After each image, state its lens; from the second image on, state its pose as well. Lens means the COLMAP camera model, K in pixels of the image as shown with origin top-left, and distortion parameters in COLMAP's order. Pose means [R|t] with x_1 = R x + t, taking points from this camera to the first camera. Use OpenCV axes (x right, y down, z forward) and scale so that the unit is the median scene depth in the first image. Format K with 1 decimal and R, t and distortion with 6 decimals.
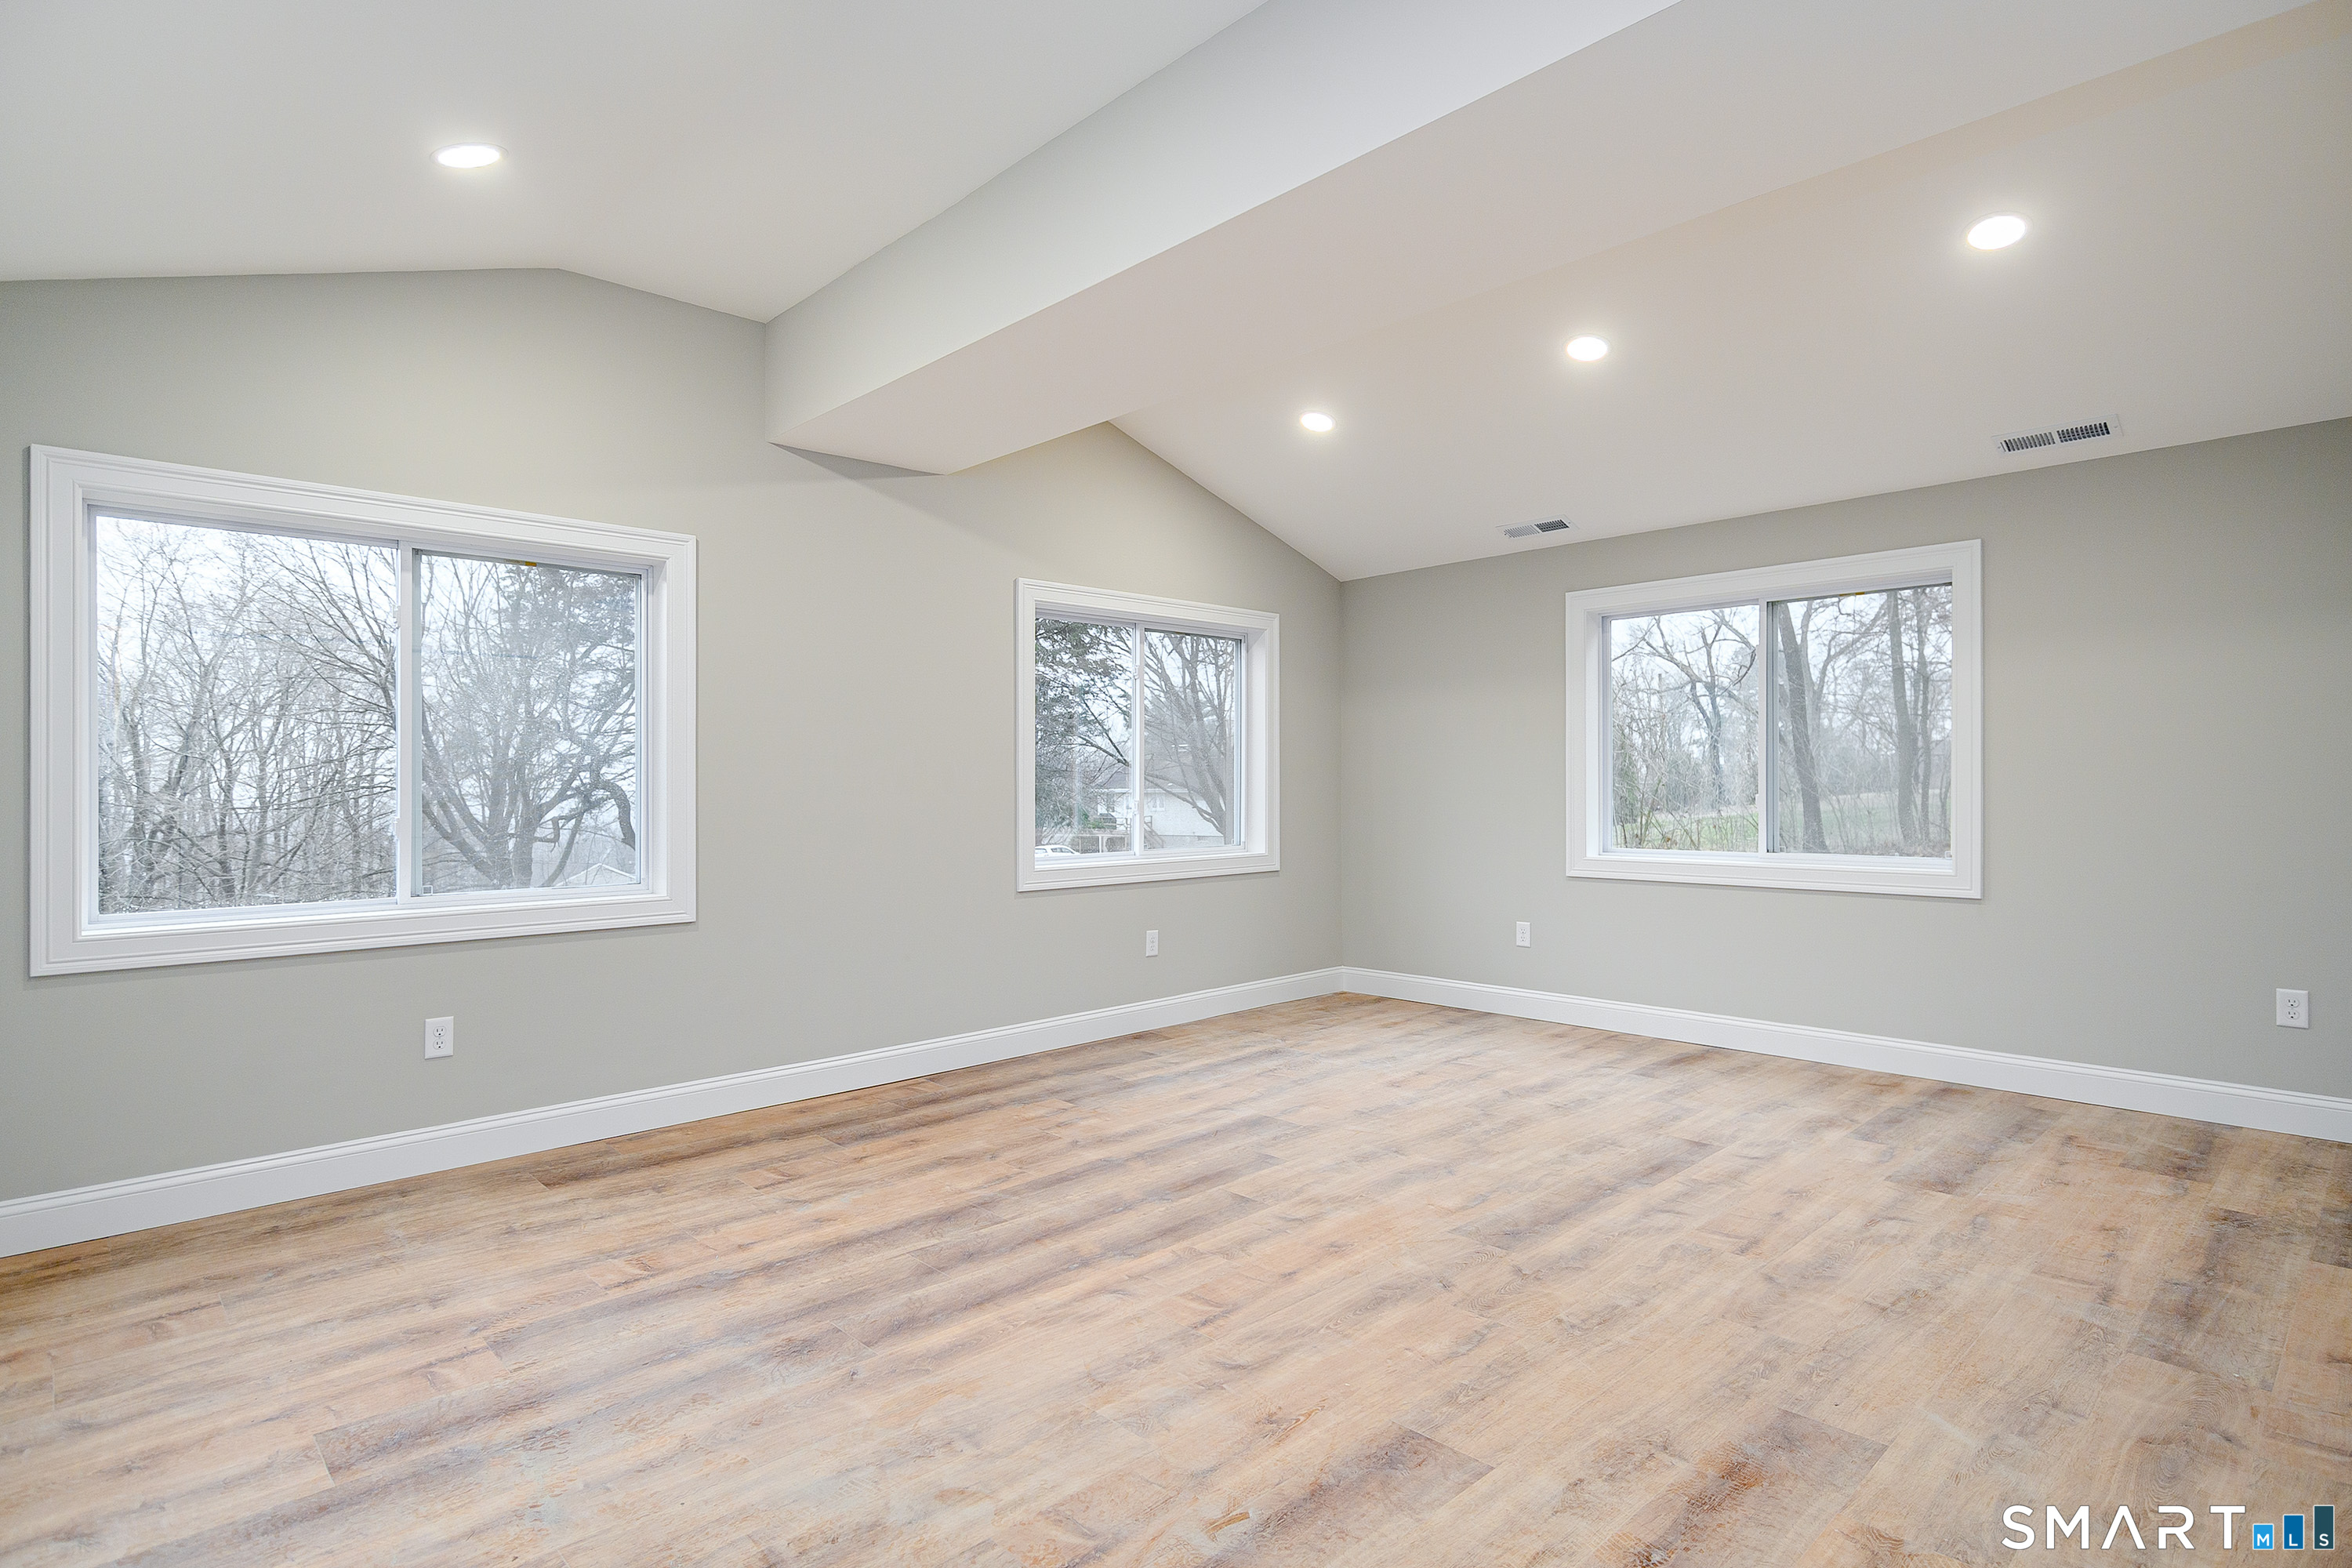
lens RADIAL K [[1192.4, 0, 1174.7], [0, 1192.4, 805.5], [0, 0, 1]] dist [-0.003729, 0.001767]
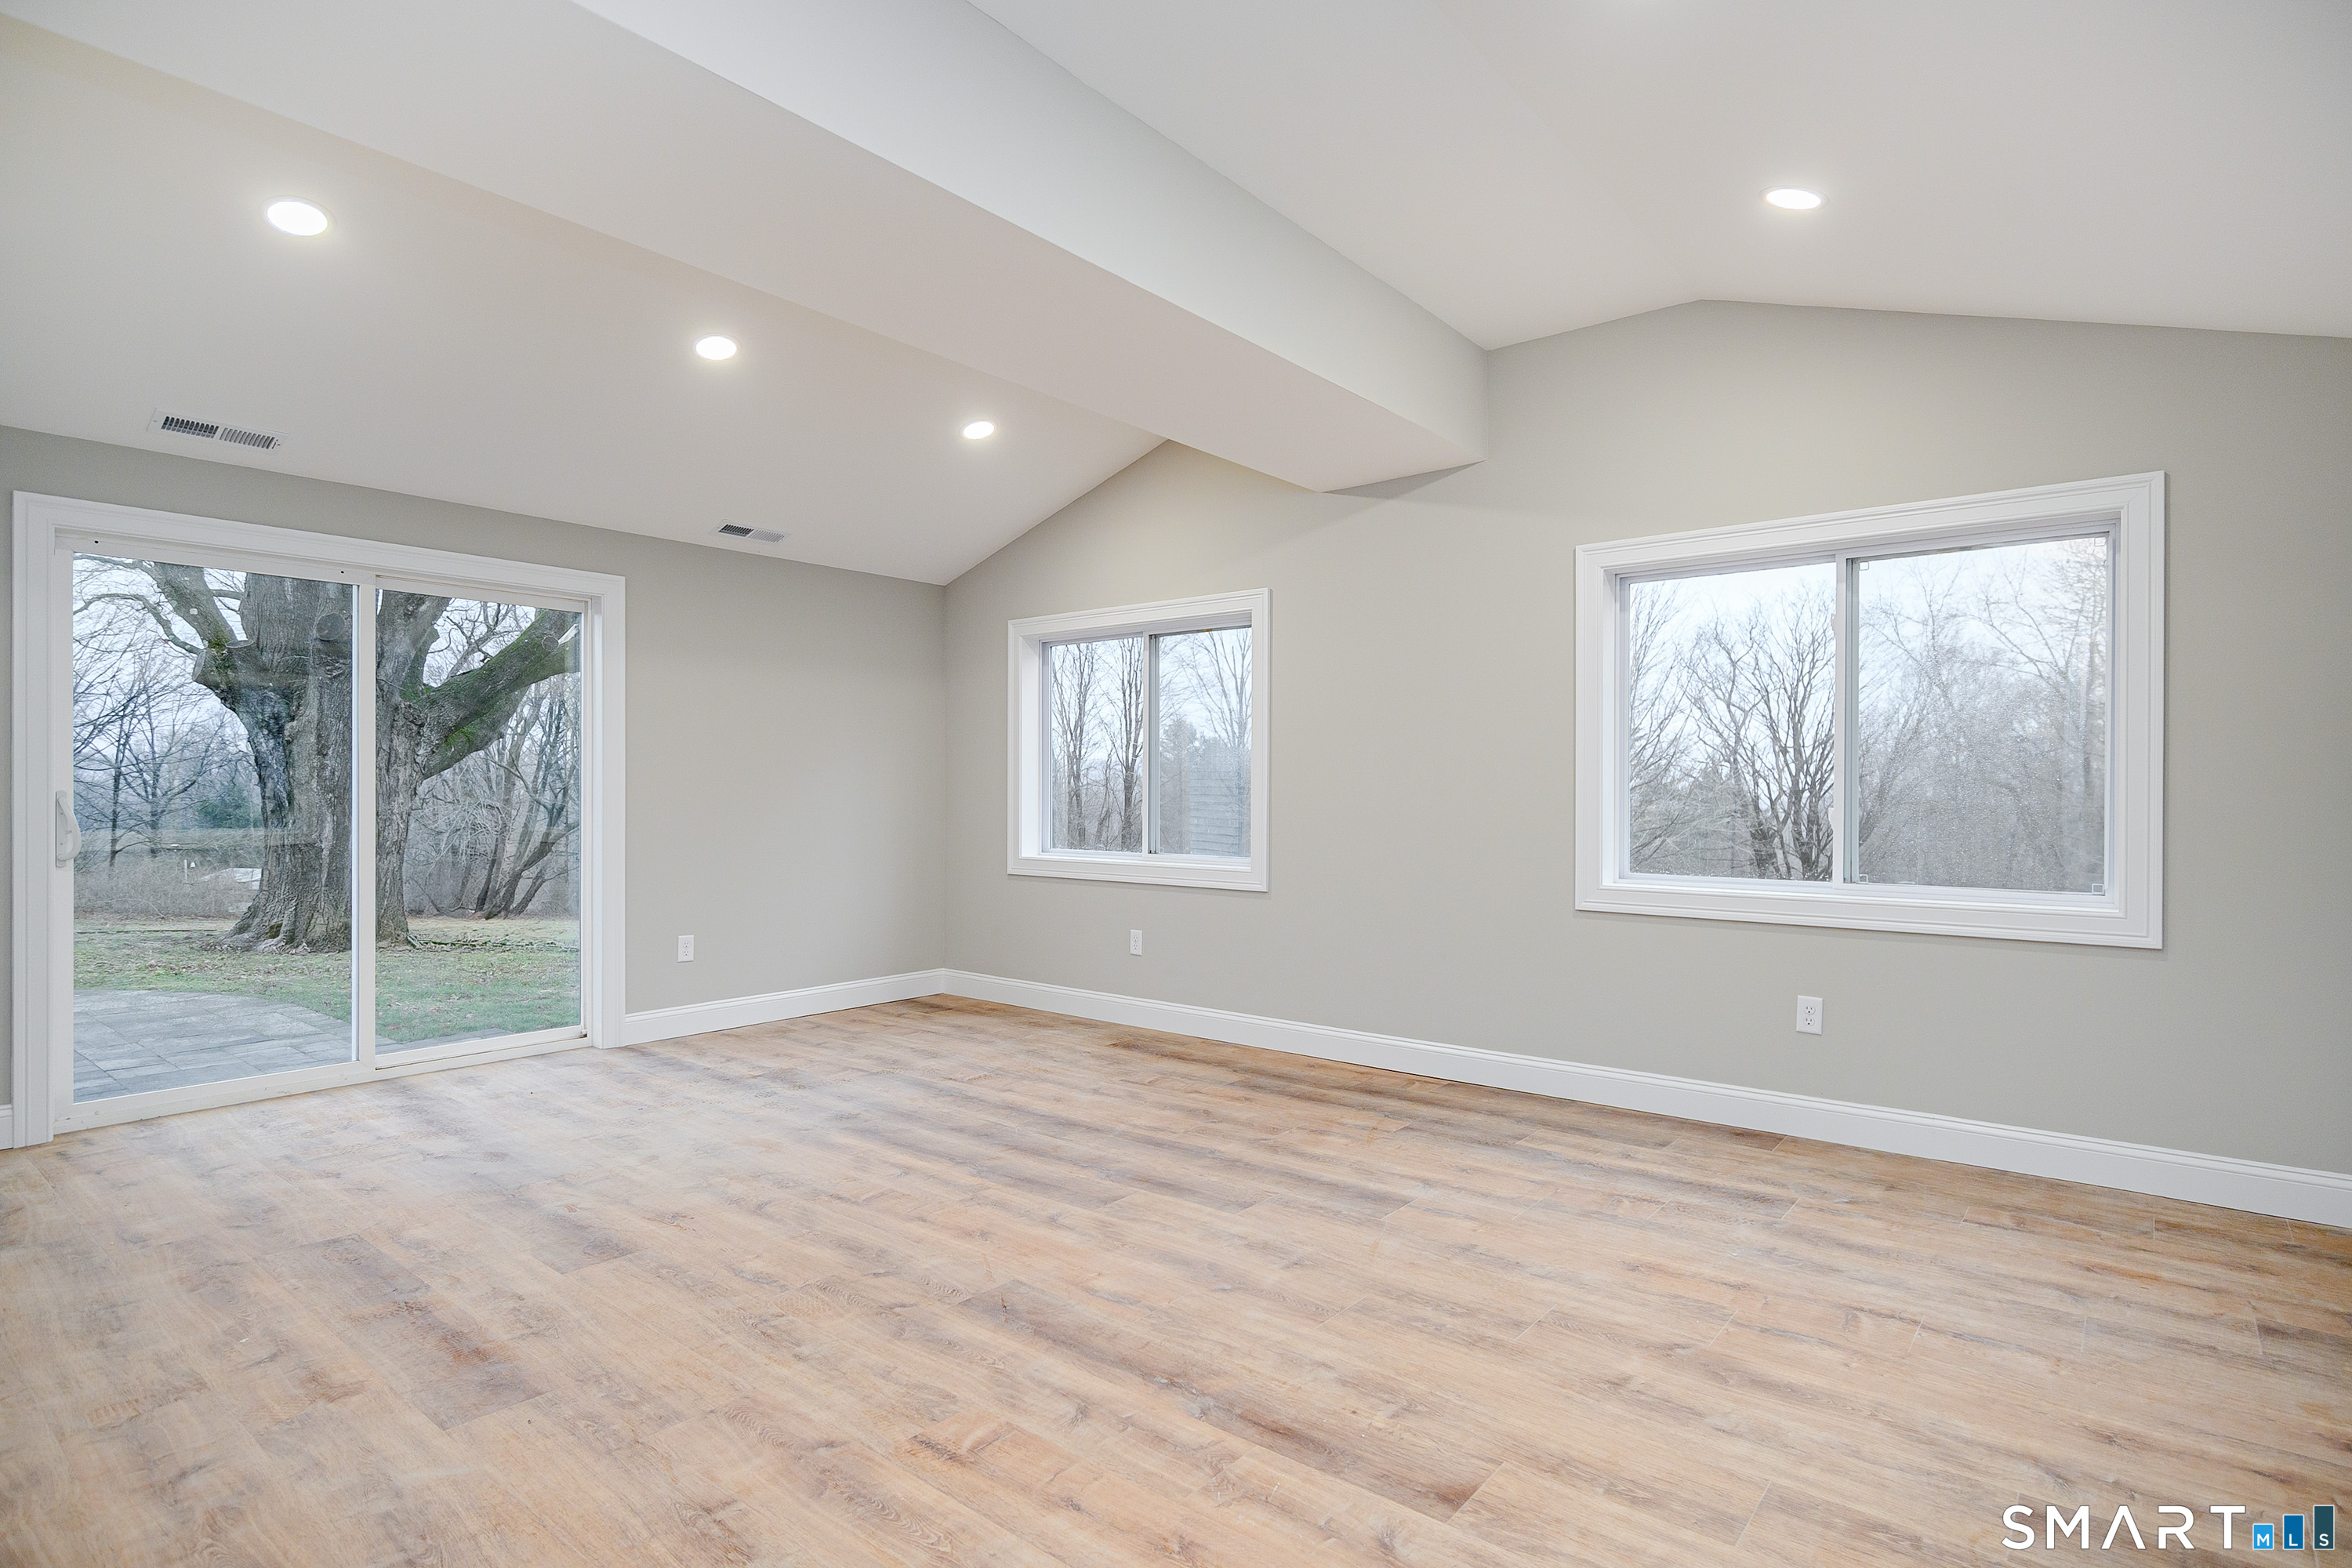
lens RADIAL K [[1192.4, 0, 1179.9], [0, 1192.4, 770.4], [0, 0, 1]] dist [-0.003729, 0.001767]
pose [[0.127635, -0.008878, -0.991781, 1.090995], [-0.019964, 0.999734, -0.011519, -0.019771], [0.991620, 0.021271, 0.127424, 0.952345]]
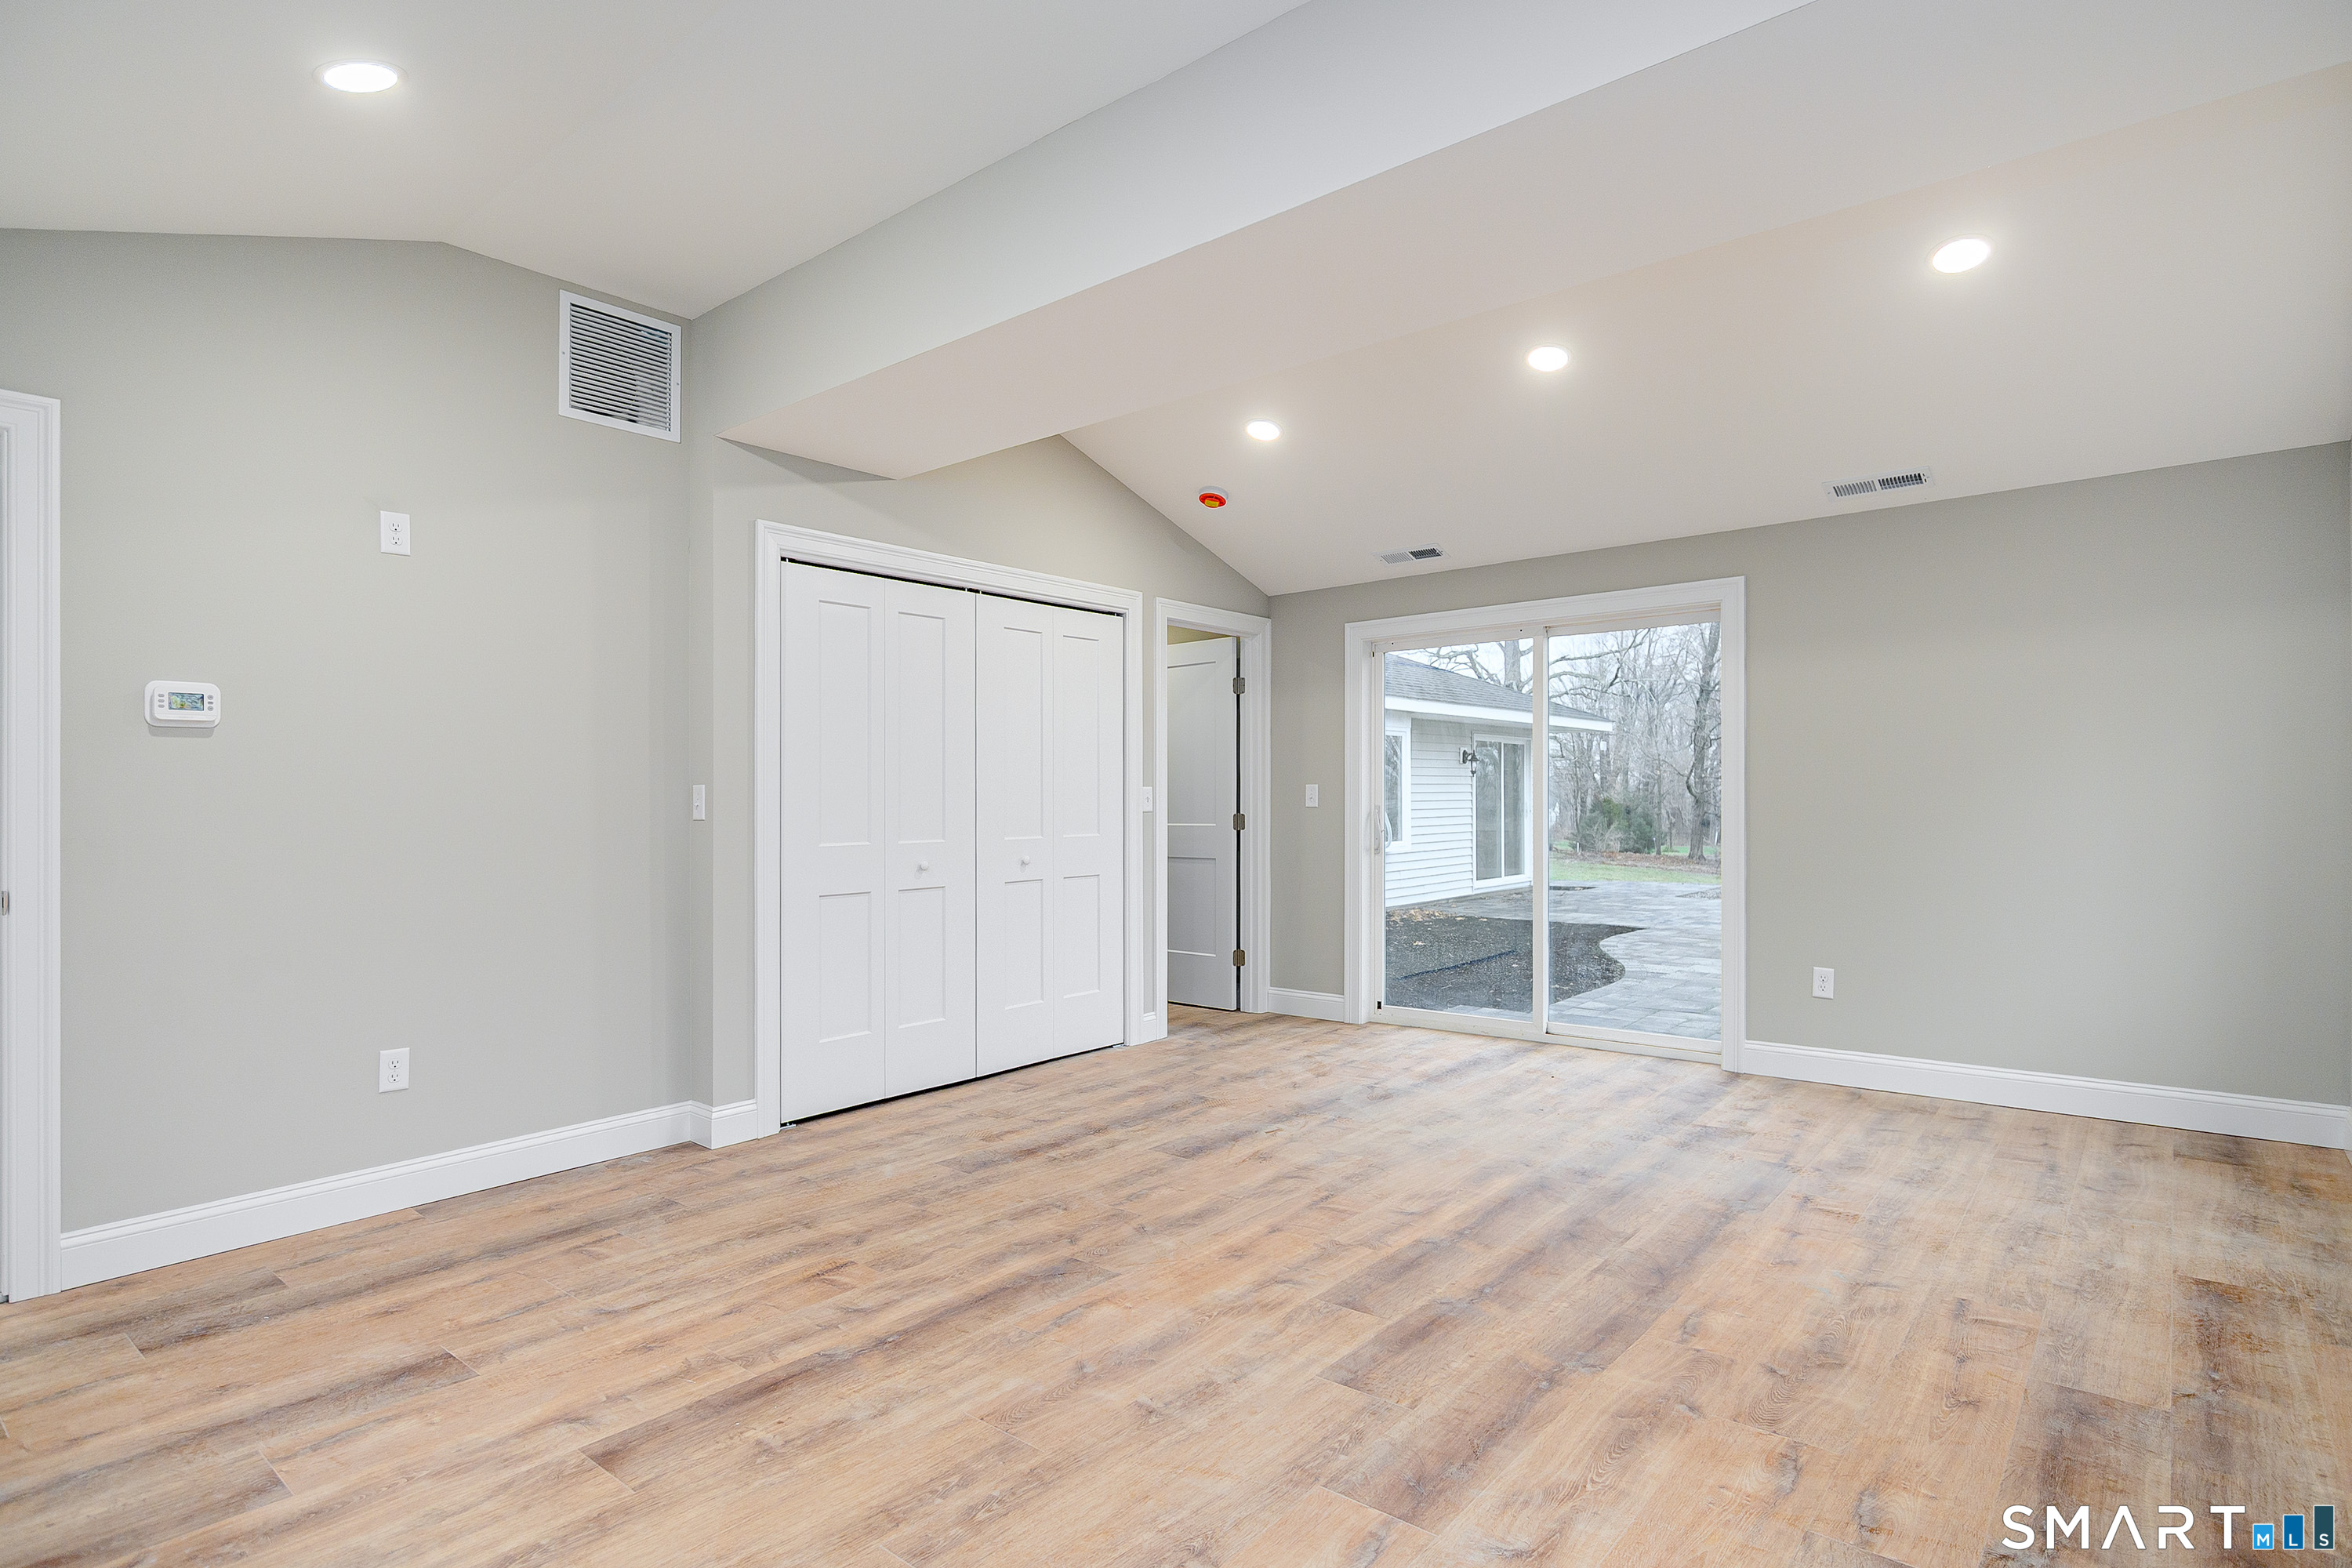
lens RADIAL K [[1192.4, 0, 1179.1], [0, 1192.4, 792.4], [0, 0, 1]] dist [-0.003729, 0.001767]
pose [[-0.992960, 0.016505, -0.117298, 0.274881], [0.015717, 0.999847, 0.007641, -0.032803], [0.117407, 0.005743, -0.993067, 1.856089]]
